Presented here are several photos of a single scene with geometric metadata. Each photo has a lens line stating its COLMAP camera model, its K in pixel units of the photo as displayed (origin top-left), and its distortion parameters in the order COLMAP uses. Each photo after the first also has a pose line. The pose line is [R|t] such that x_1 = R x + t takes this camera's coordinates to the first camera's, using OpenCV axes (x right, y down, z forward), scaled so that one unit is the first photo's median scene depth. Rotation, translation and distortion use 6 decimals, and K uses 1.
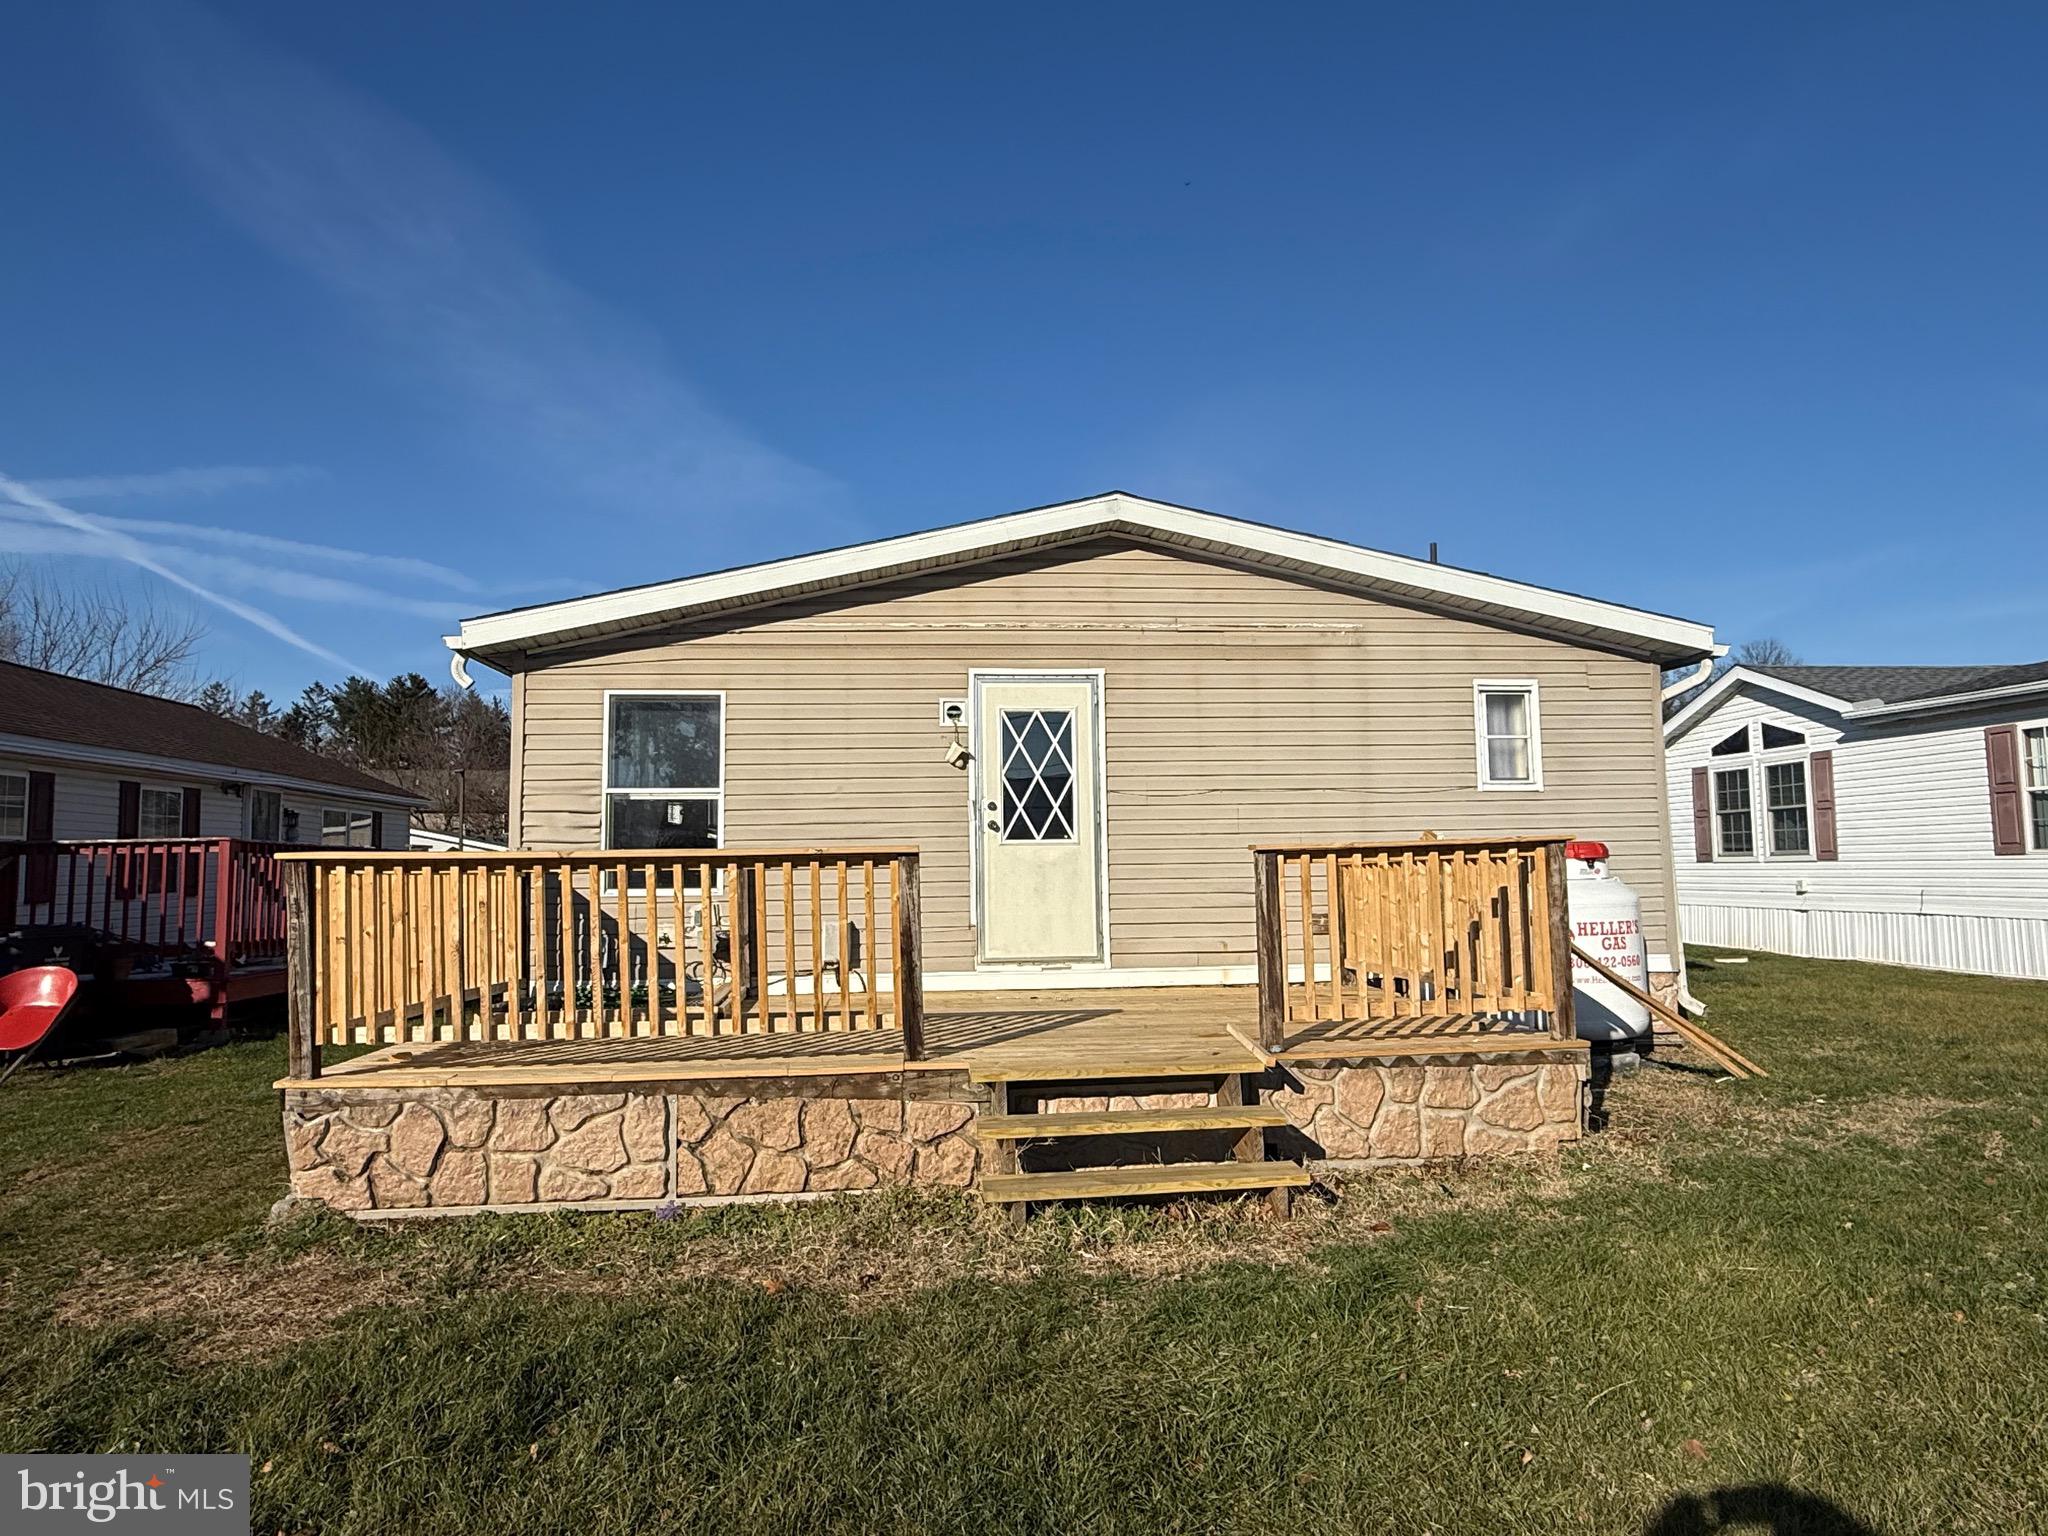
lens RADIAL K [[1269.6, 0, 1024.0], [0, 1269.6, 768.0], [0, 0, 1]] dist [-0.018493, 0.000949]
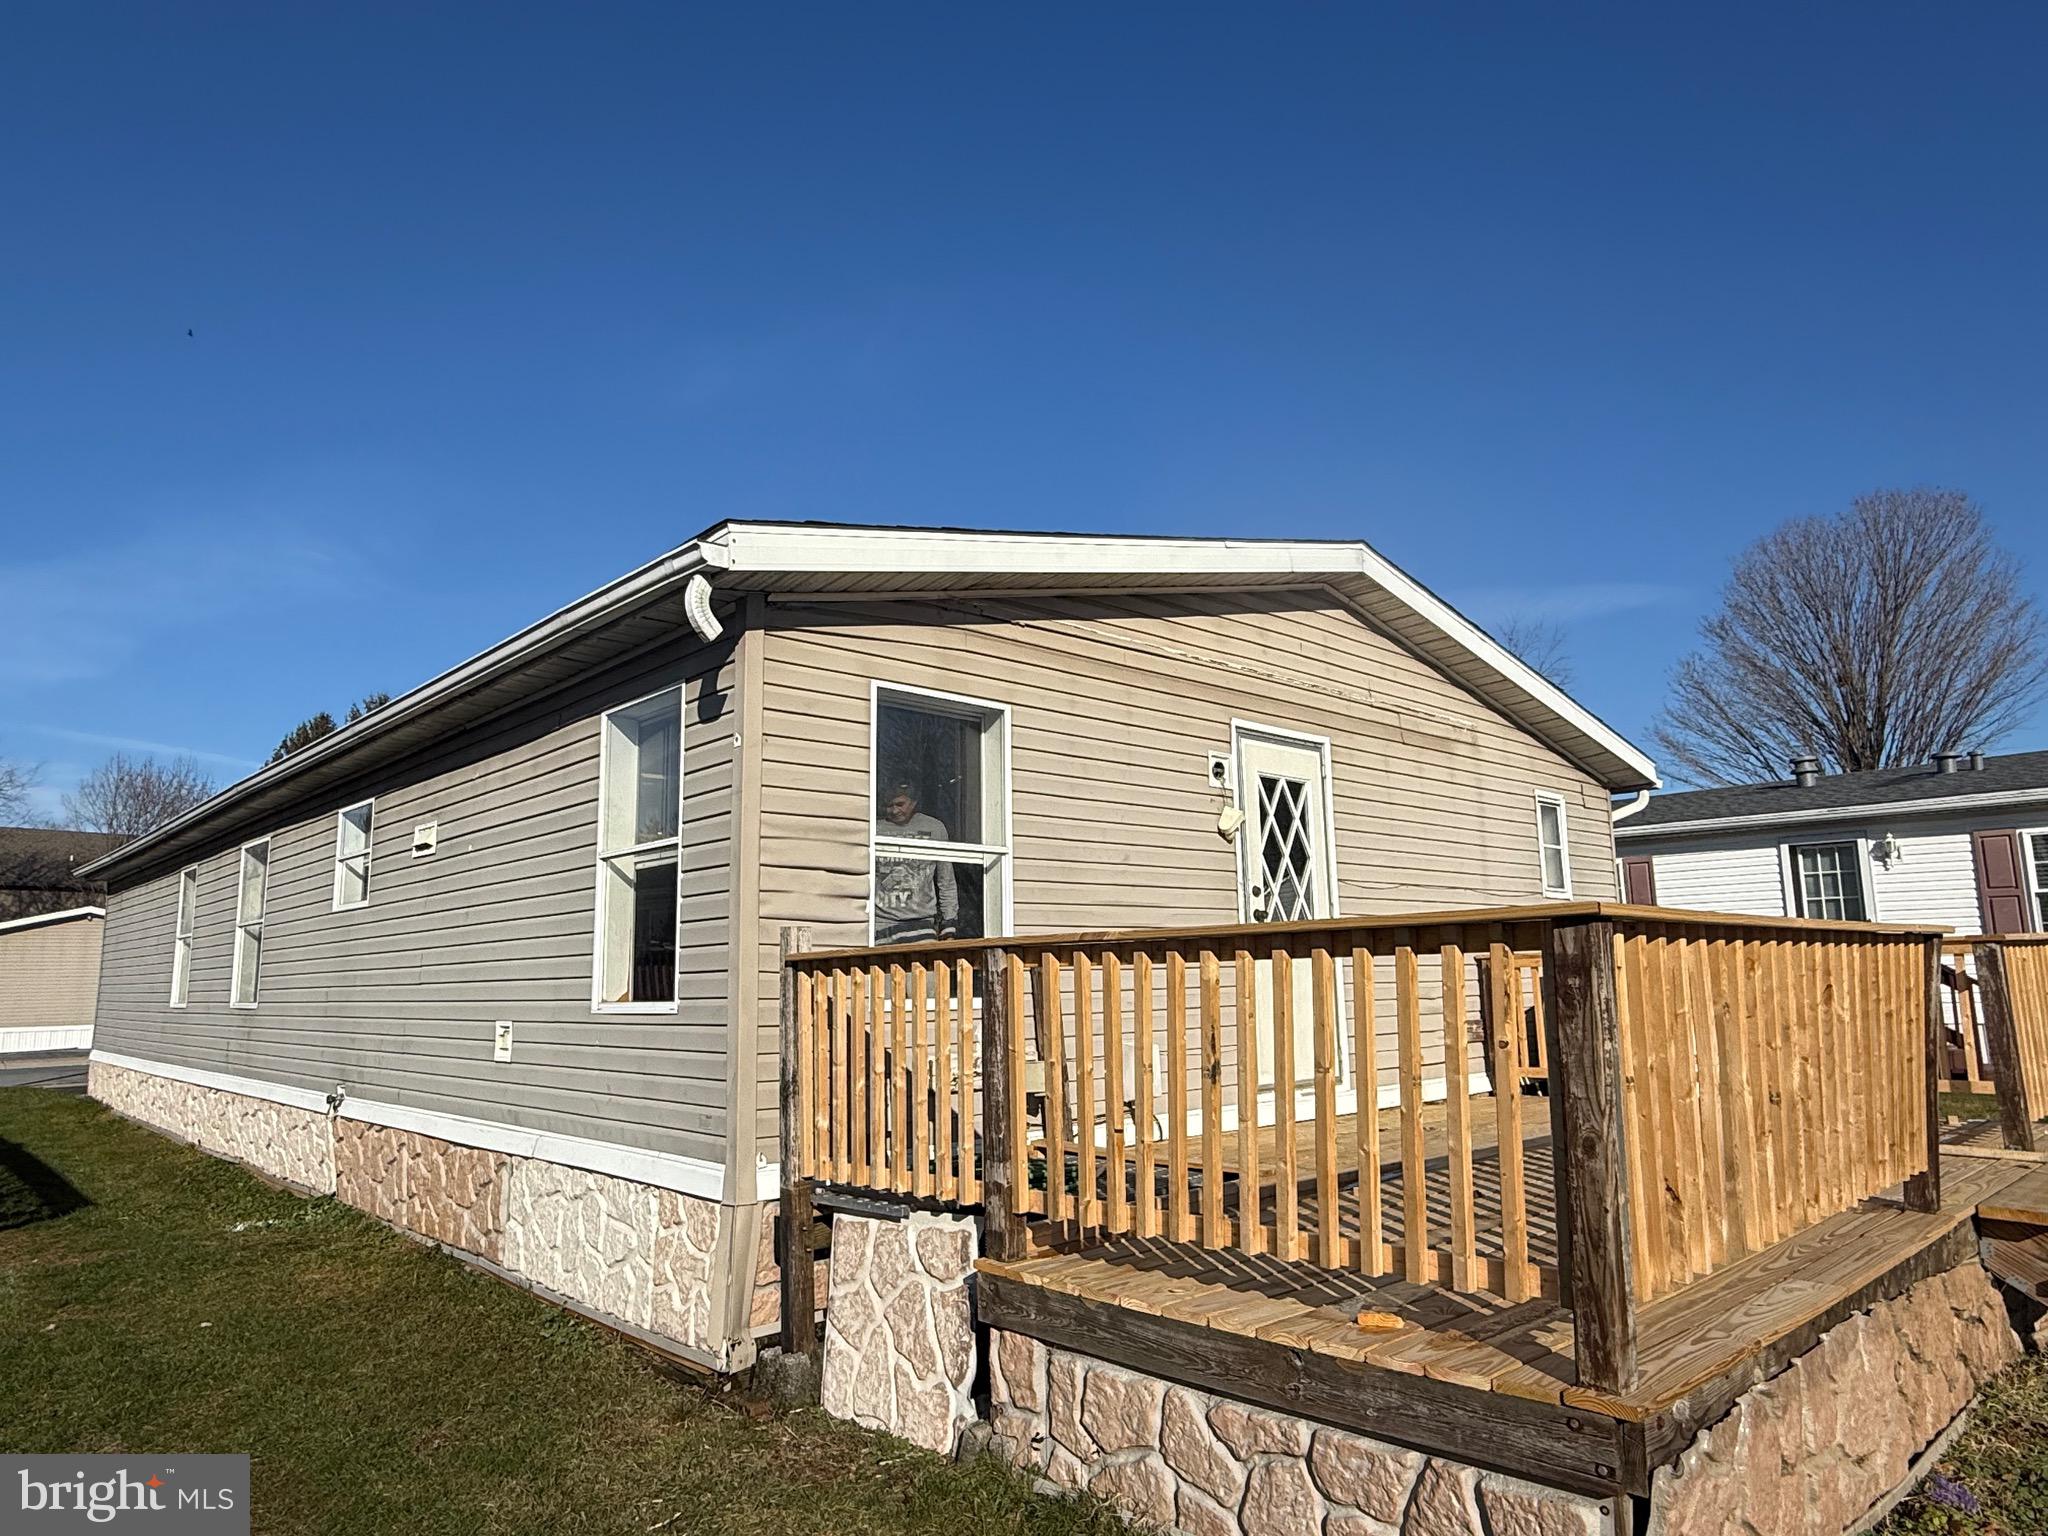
lens RADIAL K [[1269.6, 0, 1024.0], [0, 1269.6, 768.0], [0, 0, 1]] dist [-0.018493, 0.000949]
pose [[0.793244, 0.100766, 0.600508, -0.627392], [-0.043527, 0.993073, -0.109141, 0.046527], [-0.607346, 0.060436, 0.792135, 0.446909]]
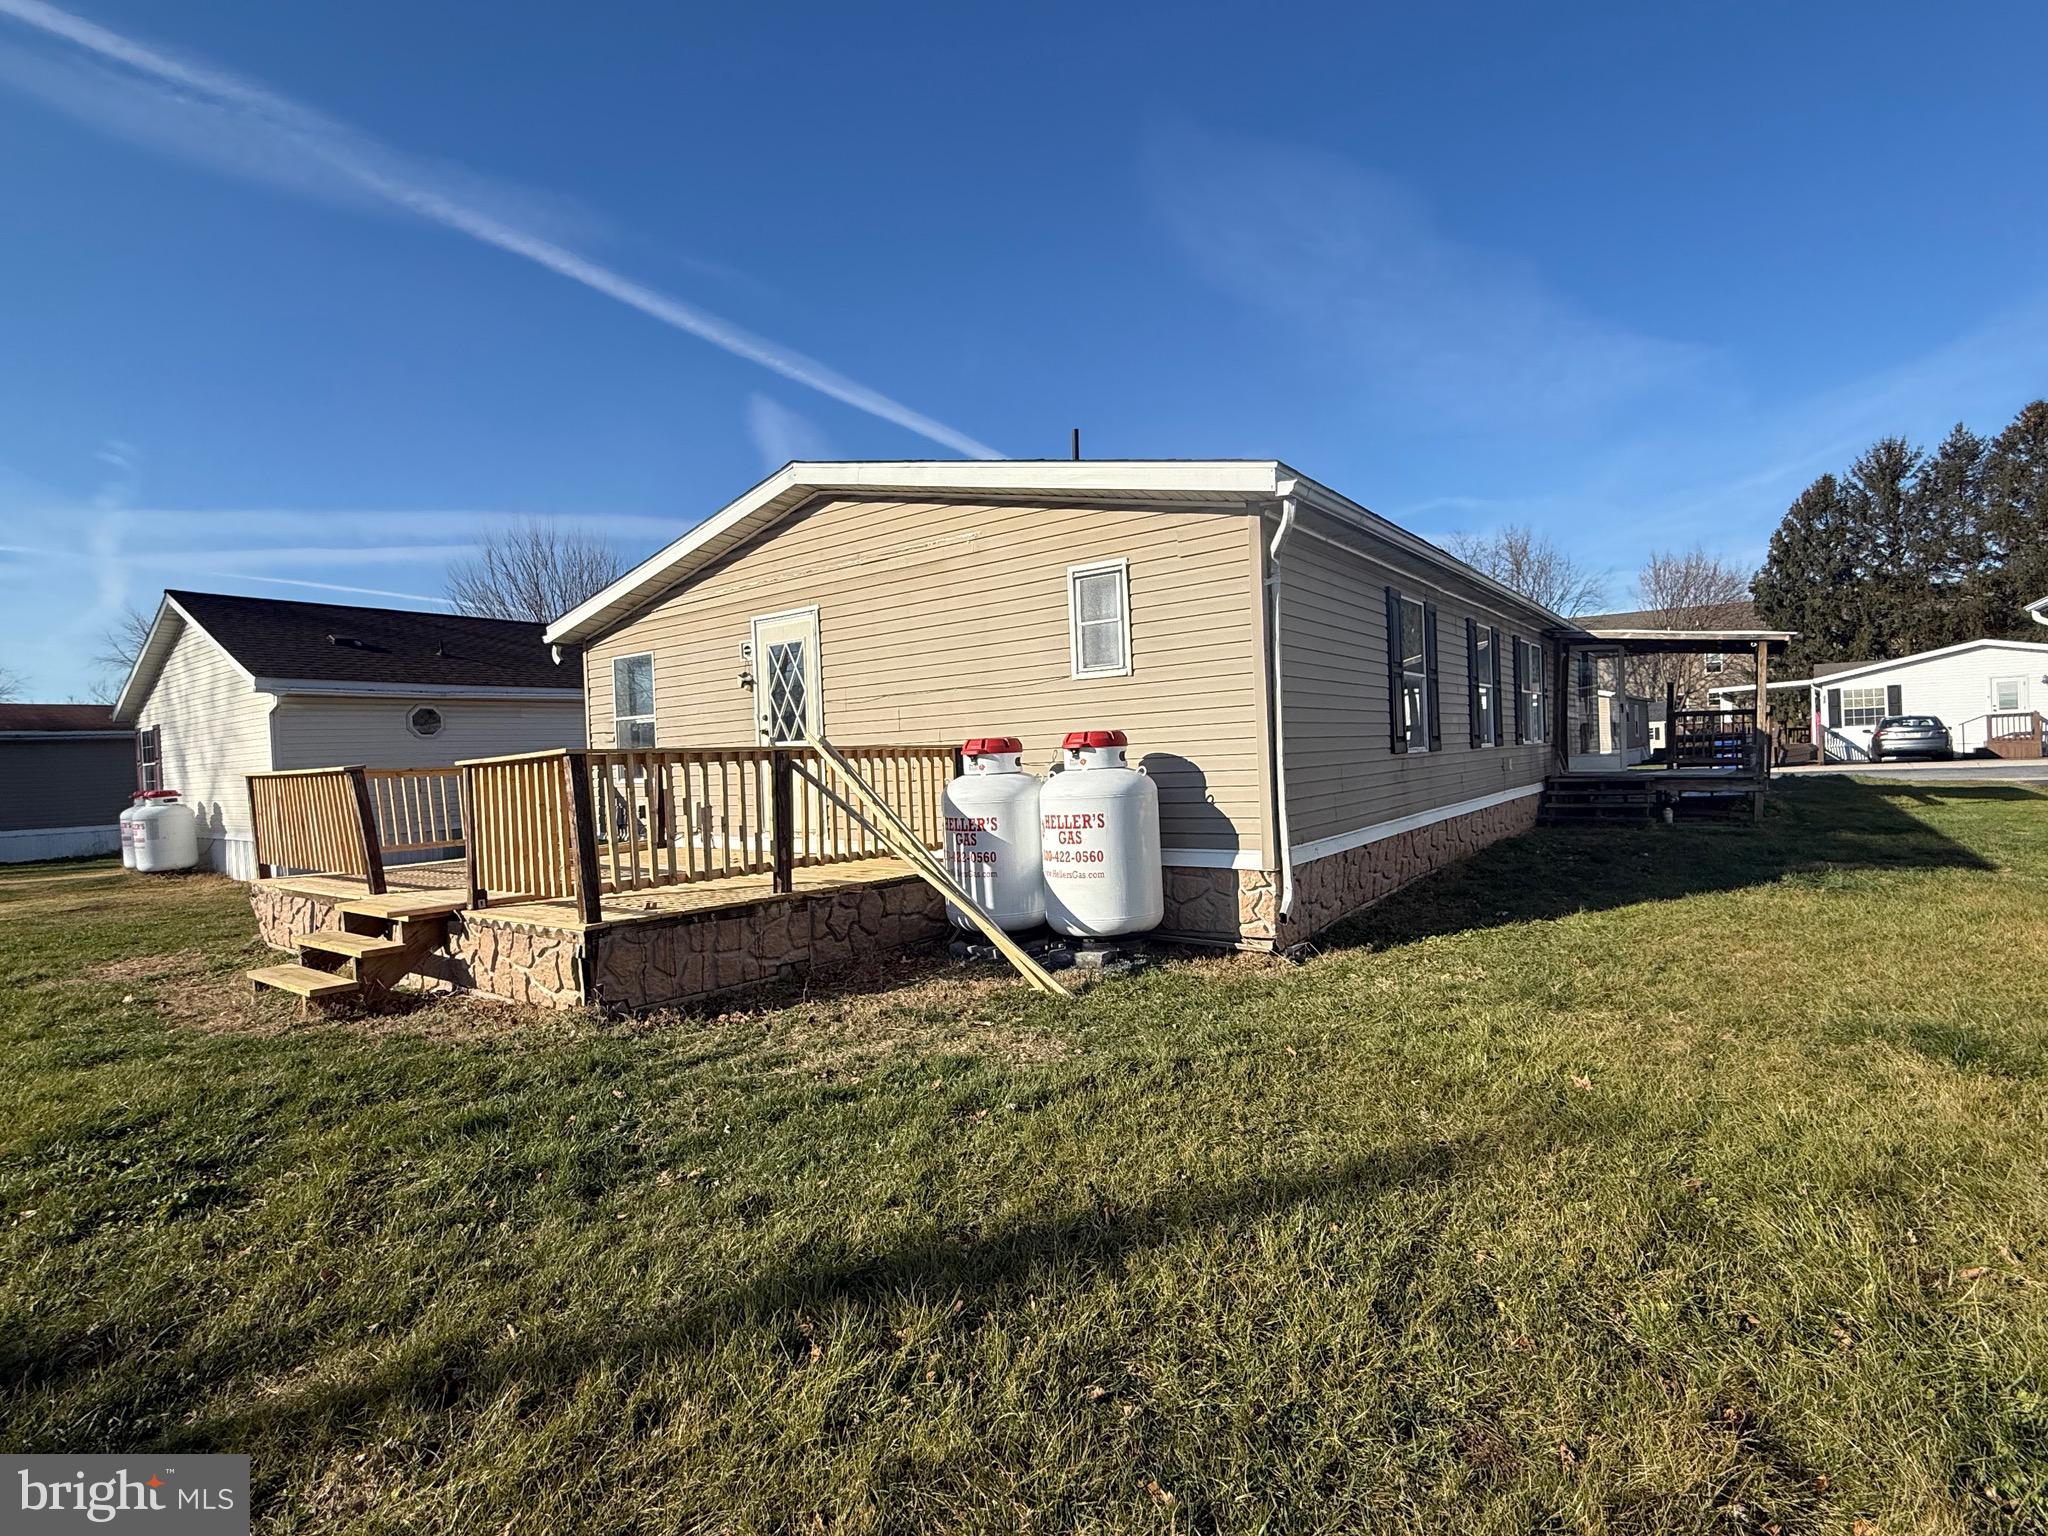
lens RADIAL K [[955.7, 0, 1024.0], [0, 955.7, 768.0], [0, 0, 1]] dist [0.000754, -0.000041]
pose [[0.740171, -0.008260, -0.672368, 0.864048], [0.087275, 0.992647, 0.083881, 0.021460], [0.666731, -0.120767, 0.735449, 0.422281]]
